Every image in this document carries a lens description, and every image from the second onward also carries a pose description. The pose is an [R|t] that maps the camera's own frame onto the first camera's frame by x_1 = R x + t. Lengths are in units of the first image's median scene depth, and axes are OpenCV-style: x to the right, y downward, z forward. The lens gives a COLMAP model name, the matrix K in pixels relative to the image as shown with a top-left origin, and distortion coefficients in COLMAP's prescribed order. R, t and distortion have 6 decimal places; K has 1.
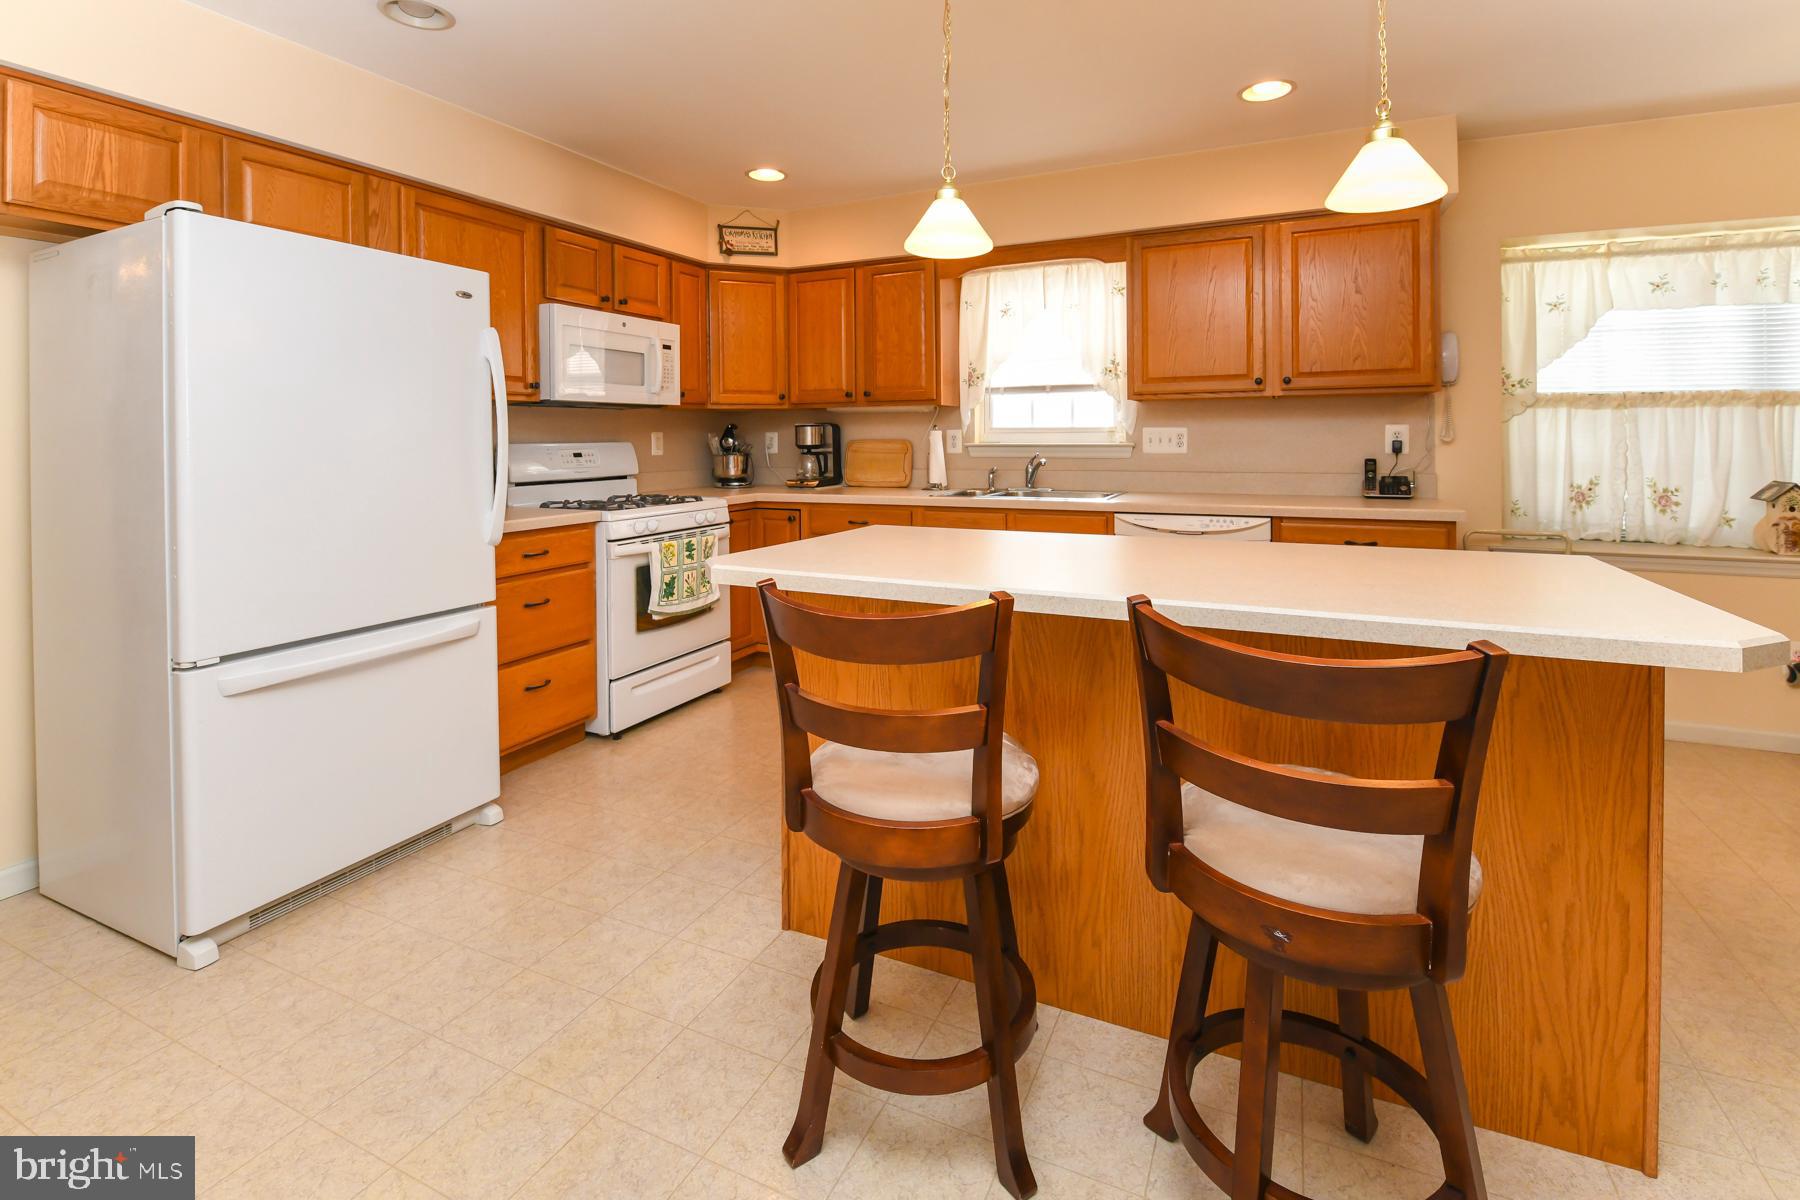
lens RADIAL K [[809.4, 0, 903.5], [0, 809.4, 444.0], [0, 0, 1]] dist [0.012022, -0.015355]
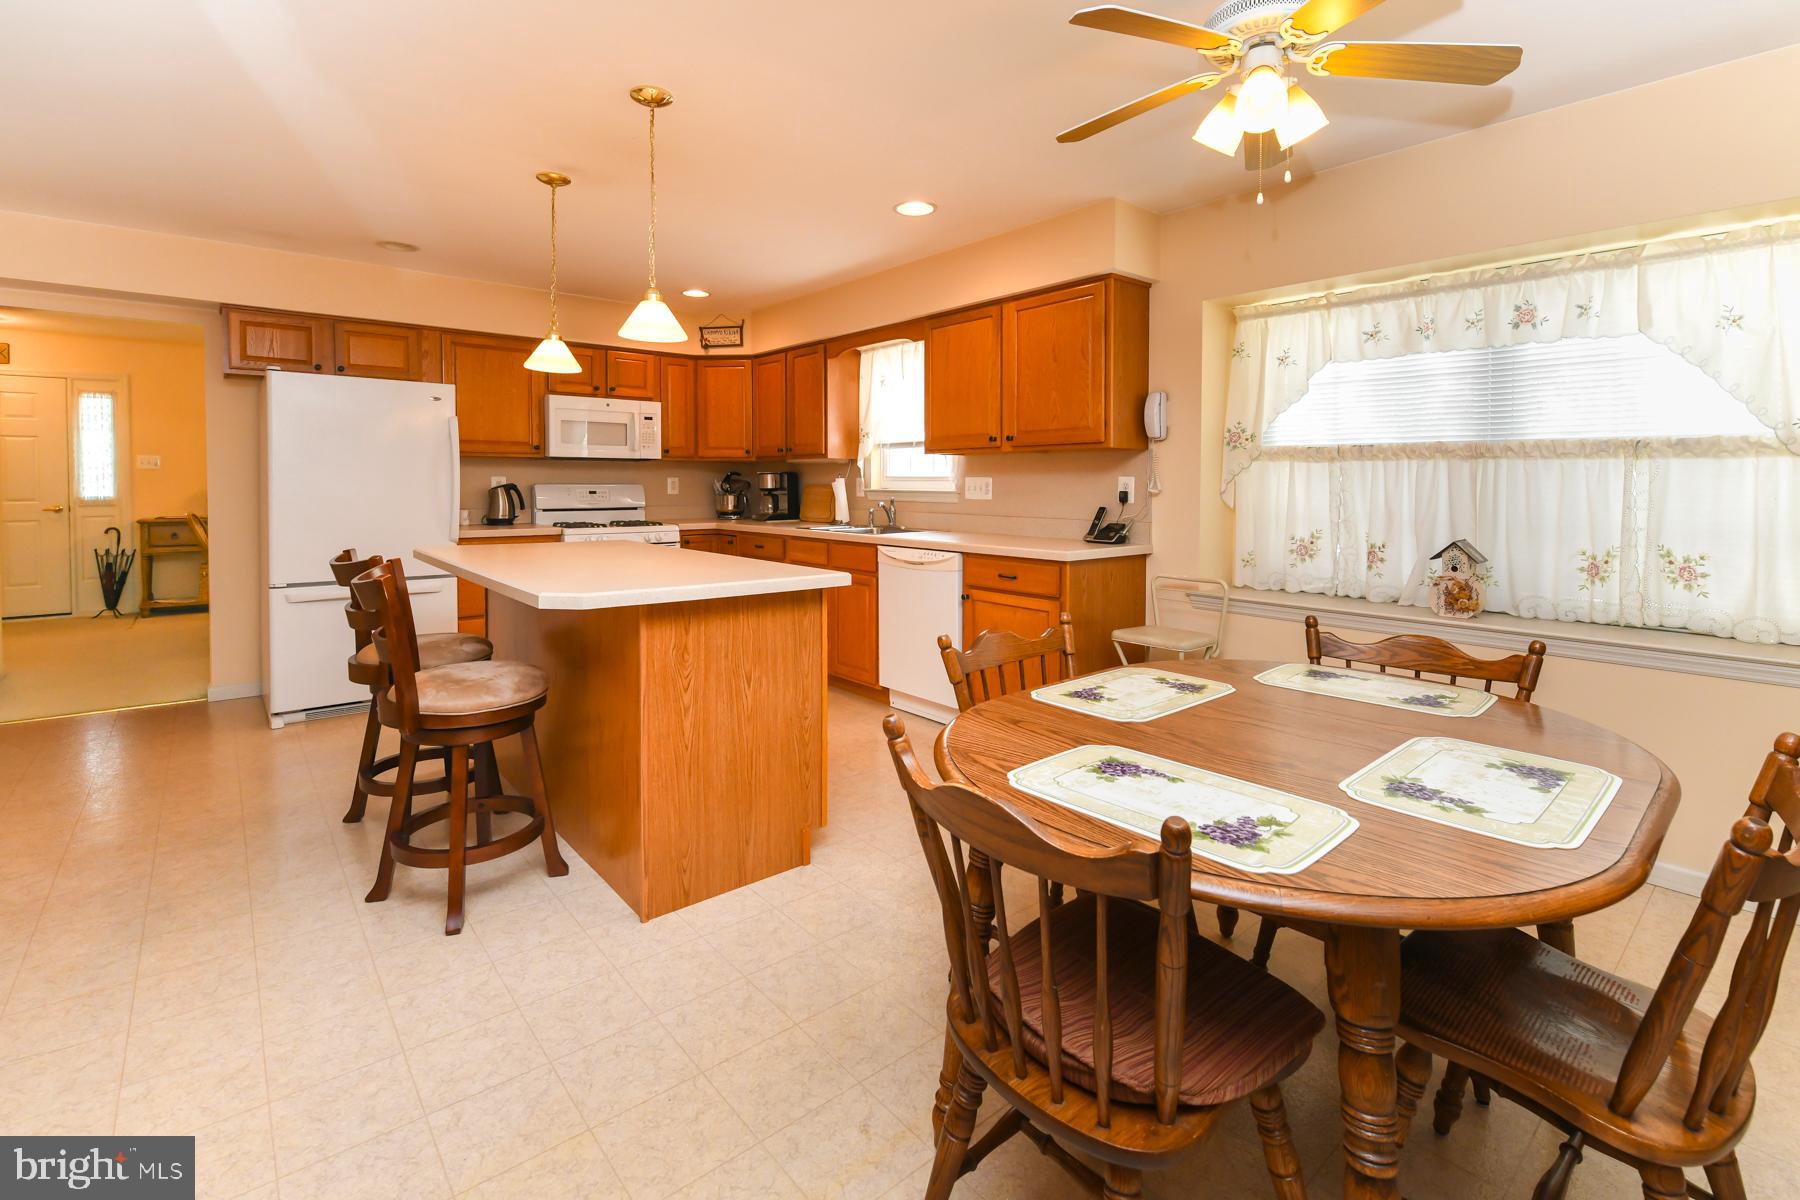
lens RADIAL K [[782.2, 0, 890.9], [0, 782.2, 508.7], [0, 0, 1]] dist [-0.000651, -0.006470]
pose [[0.908242, 0.024590, -0.417723, 0.765140], [-0.013994, 0.999498, 0.028411, -0.005770], [0.418212, -0.019958, 0.908130, -0.092937]]
